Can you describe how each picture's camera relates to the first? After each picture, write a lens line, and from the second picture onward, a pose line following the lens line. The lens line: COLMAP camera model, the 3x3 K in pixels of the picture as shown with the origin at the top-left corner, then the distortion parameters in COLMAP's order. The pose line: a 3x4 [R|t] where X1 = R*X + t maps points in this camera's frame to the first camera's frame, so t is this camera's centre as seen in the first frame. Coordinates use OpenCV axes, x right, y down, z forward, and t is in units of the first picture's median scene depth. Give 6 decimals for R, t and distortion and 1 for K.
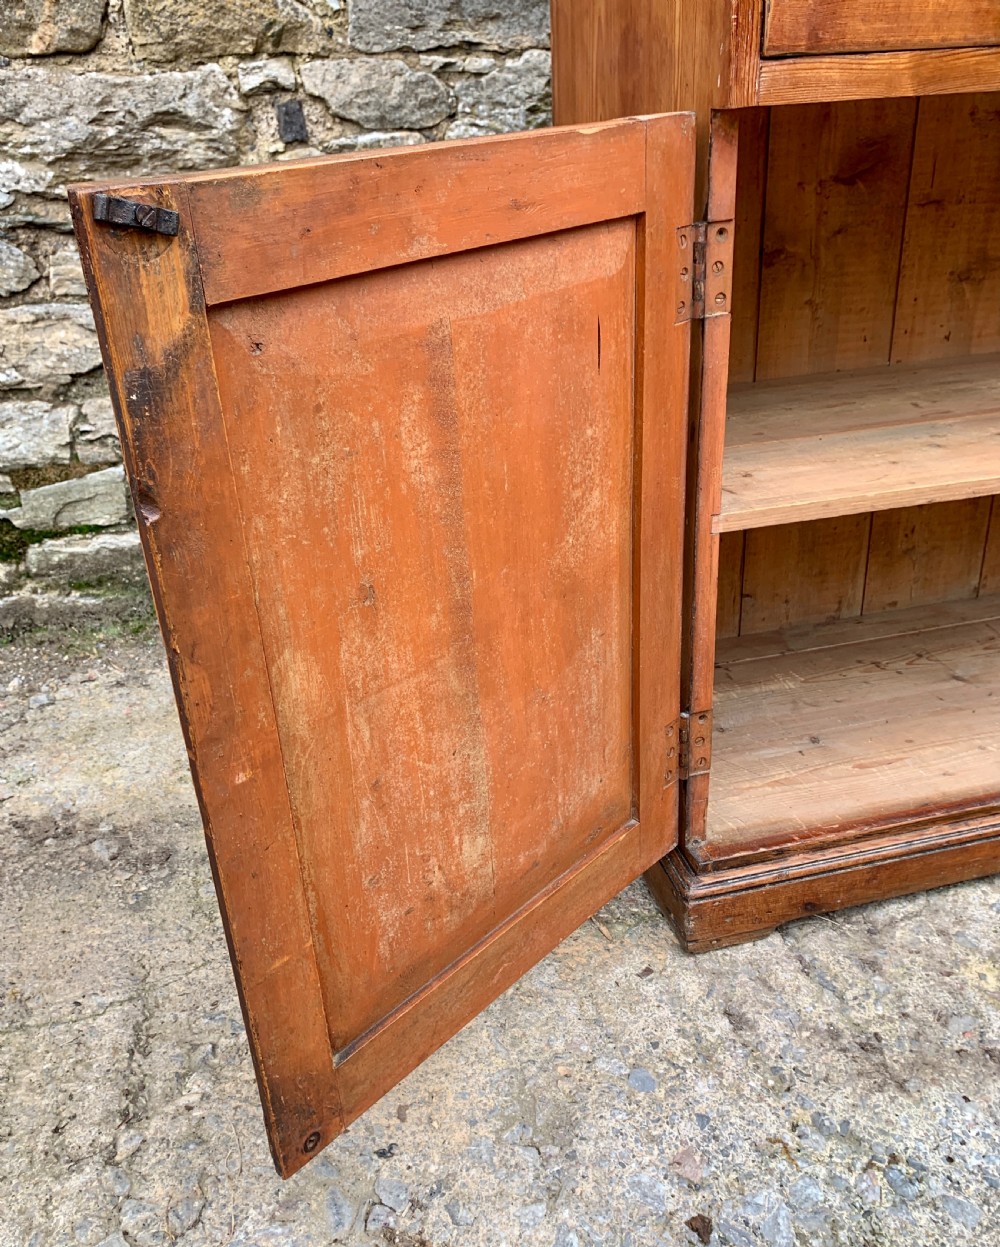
lens RADIAL K [[1086.7, 0, 487.2], [0, 1086.7, 613.3], [0, 0, 1]] dist [0.028567, -0.030586]
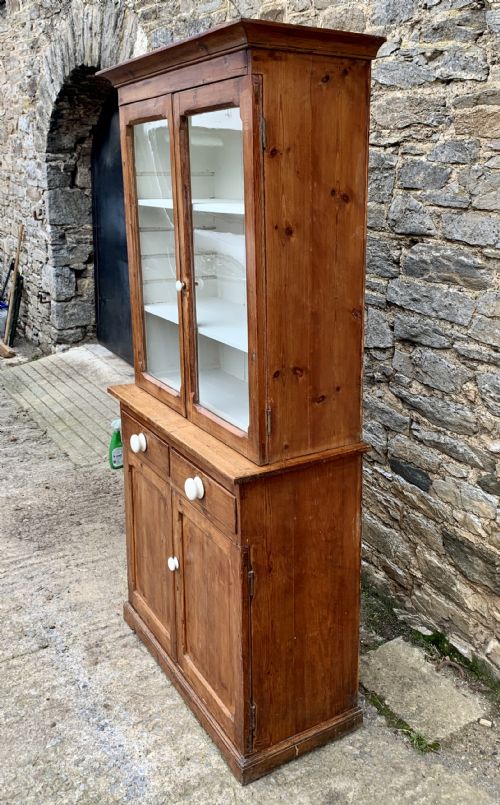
lens RADIAL K [[734.6, 0, 273.8], [0, 734.6, 351.0], [0, 0, 1]] dist [0.049633, 0.000000]
pose [[0.301807, 0.265937, -0.915527, 2.635942], [-0.439311, 0.891070, 0.114013, -1.152782], [0.846119, 0.367792, 0.385761, 0.022012]]
